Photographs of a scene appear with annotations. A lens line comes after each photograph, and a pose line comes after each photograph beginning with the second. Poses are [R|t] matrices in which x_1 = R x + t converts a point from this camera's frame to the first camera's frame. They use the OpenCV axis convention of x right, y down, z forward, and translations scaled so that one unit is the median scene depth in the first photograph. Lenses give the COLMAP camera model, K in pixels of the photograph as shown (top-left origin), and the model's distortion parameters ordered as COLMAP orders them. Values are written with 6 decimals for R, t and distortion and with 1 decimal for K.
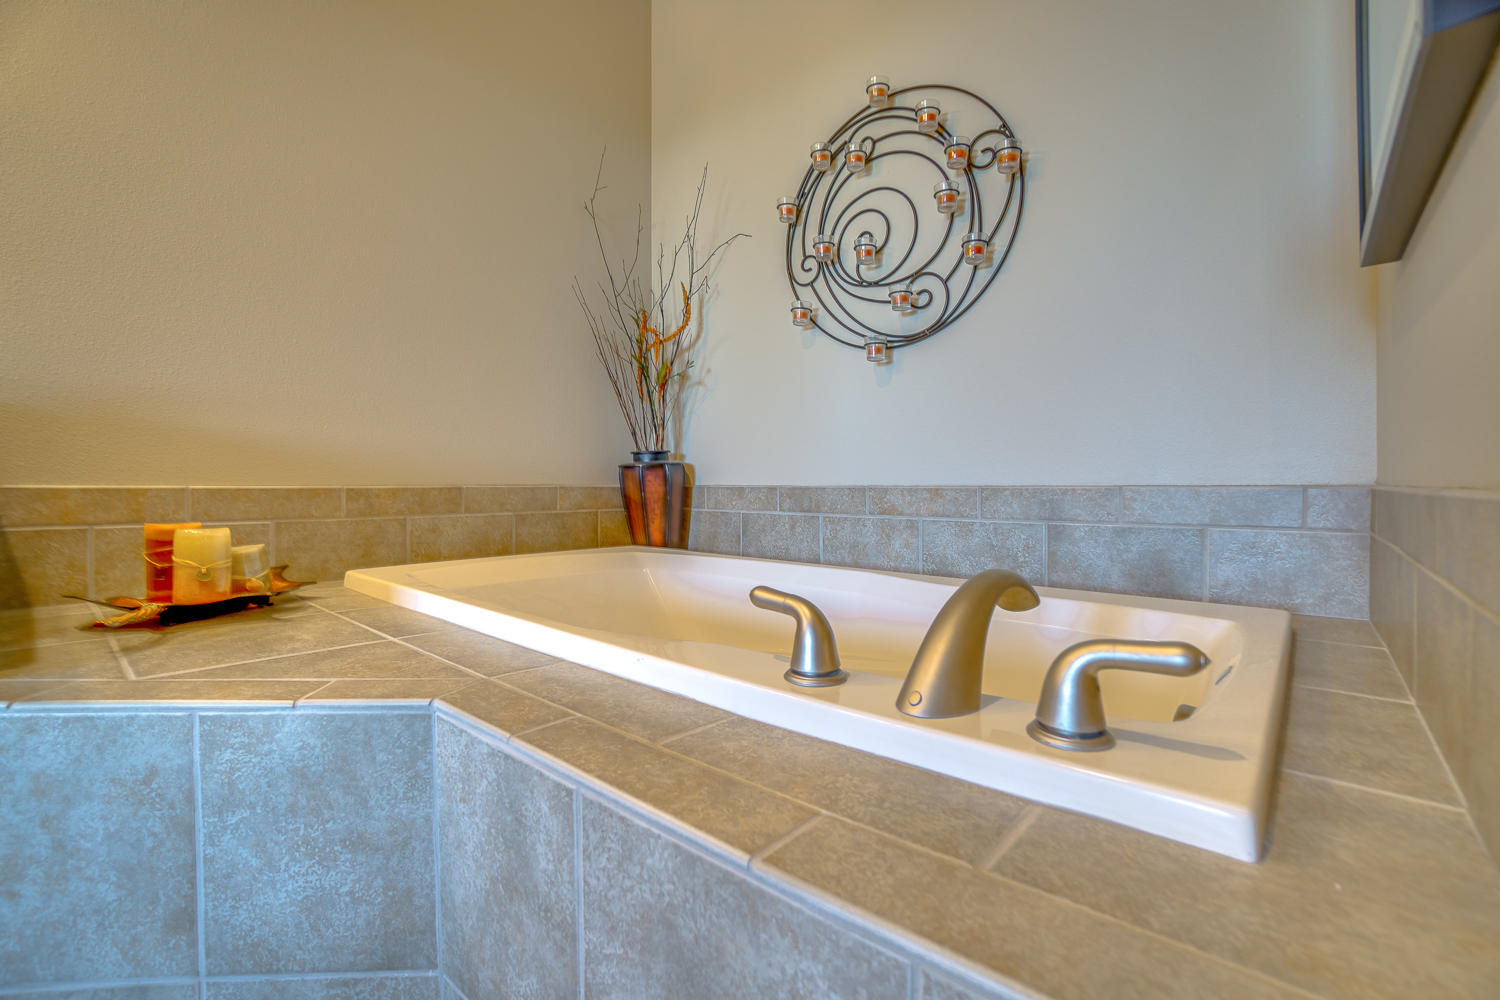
lens RADIAL K [[649.0, 0, 750.0], [0, 649.0, 500.0], [0, 0, 1]] dist [-0.008903, 0.000221]
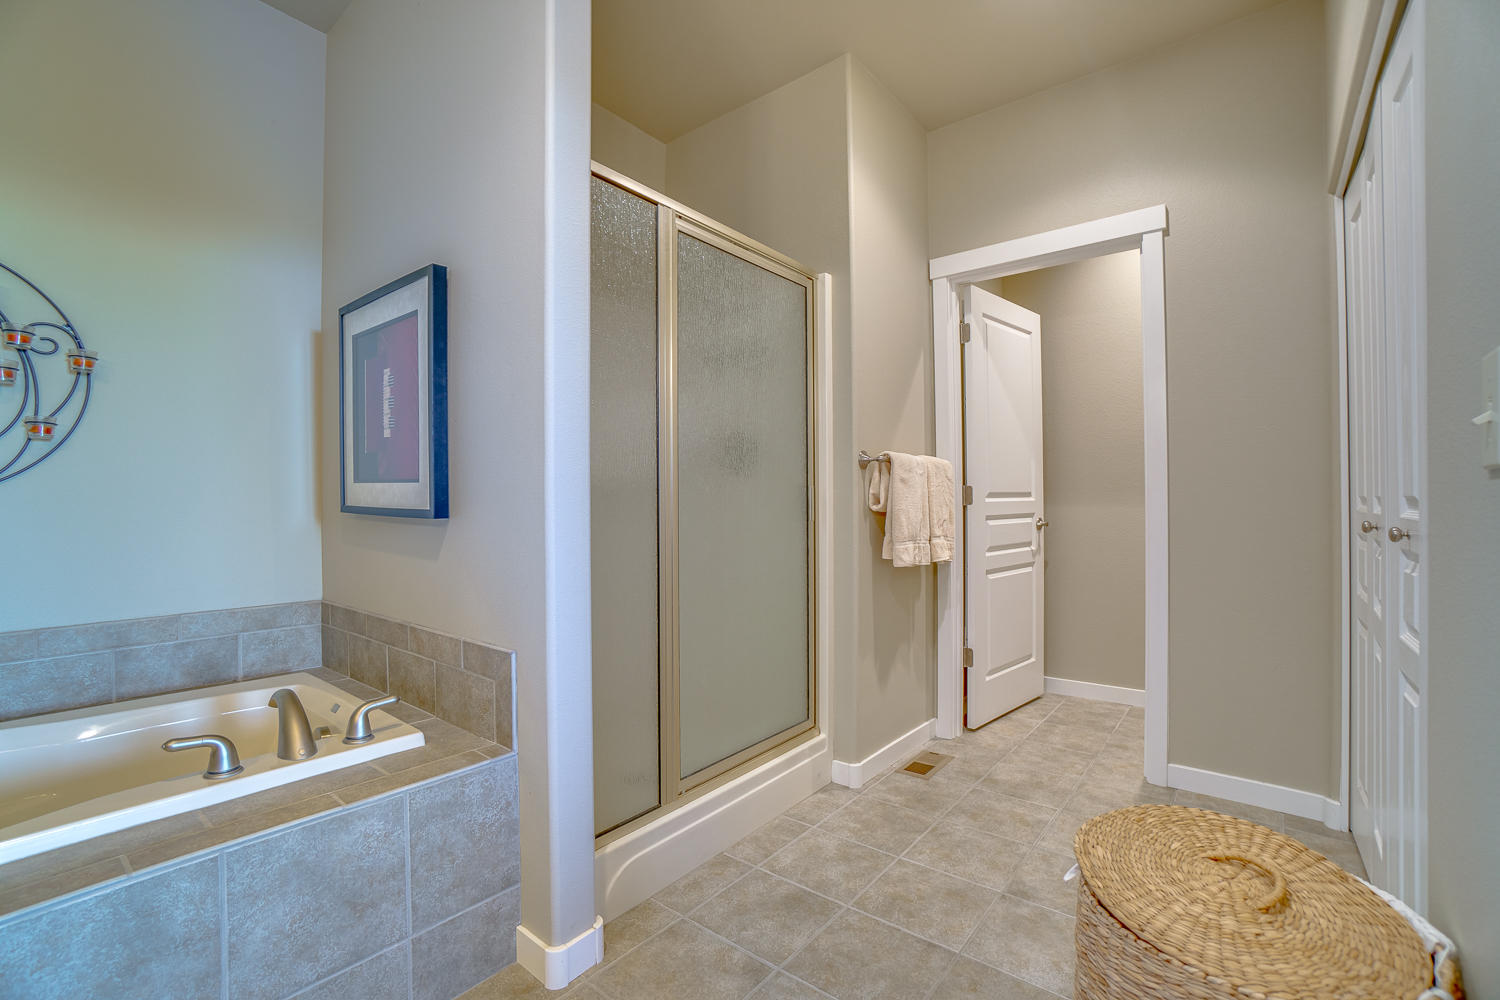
lens RADIAL K [[648.8, 0, 750.0], [0, 648.8, 500.0], [0, 0, 1]] dist [-0.000875, 0.000444]
pose [[-0.042581, 0.010864, 0.999034, -1.021464], [0.016817, 0.999807, -0.010155, -0.261970], [-0.998951, 0.016369, -0.042756, -0.250986]]
